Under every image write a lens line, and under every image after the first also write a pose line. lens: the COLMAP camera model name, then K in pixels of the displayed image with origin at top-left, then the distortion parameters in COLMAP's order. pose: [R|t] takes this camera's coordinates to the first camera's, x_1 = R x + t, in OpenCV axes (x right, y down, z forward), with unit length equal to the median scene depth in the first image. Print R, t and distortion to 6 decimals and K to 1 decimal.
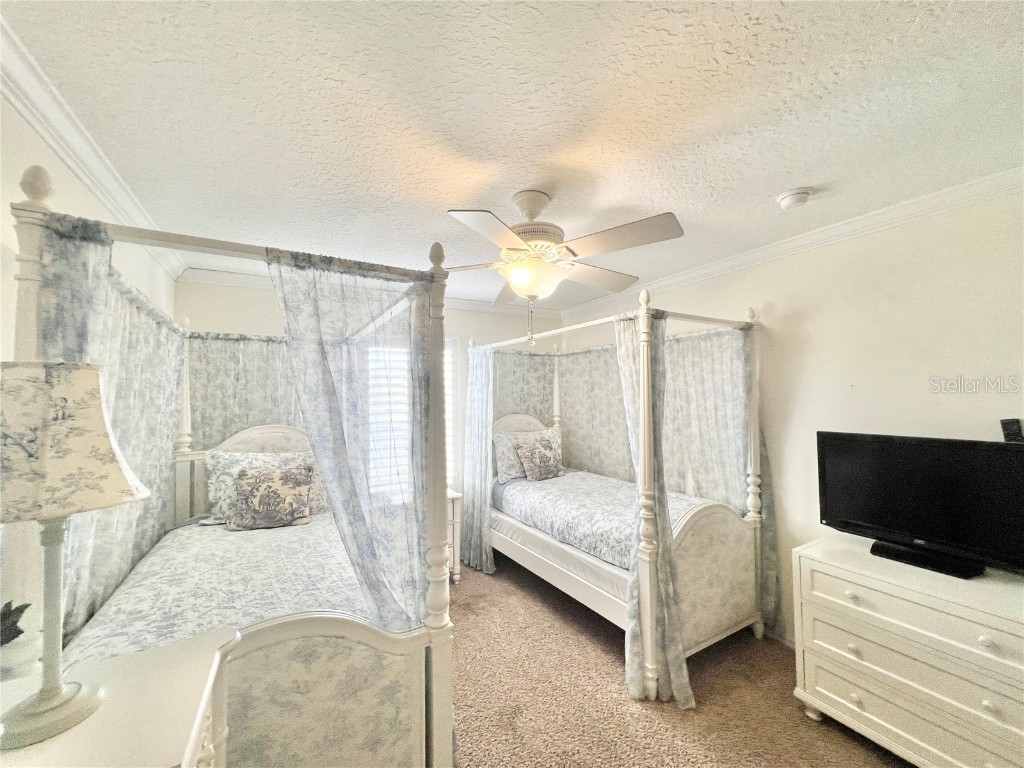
lens RADIAL K [[412.2, 0, 512.0], [0, 412.2, 384.0], [0, 0, 1]] dist [-0.000765, 0.000034]
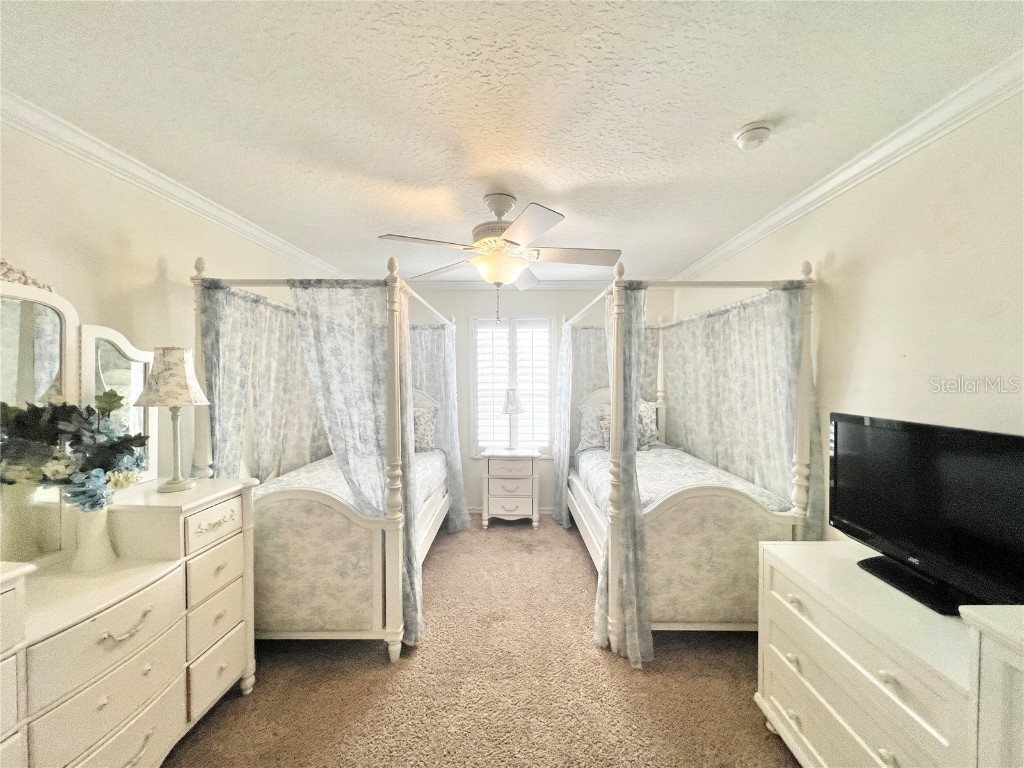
lens RADIAL K [[413.3, 0, 512.0], [0, 413.3, 384.0], [0, 0, 1]] dist [-0.000098, 0.000028]
pose [[0.851482, 0.025731, -0.523752, 0.642163], [0.003508, 0.998494, 0.054757, 0.012999], [0.524372, -0.048462, 0.850109, -0.013955]]
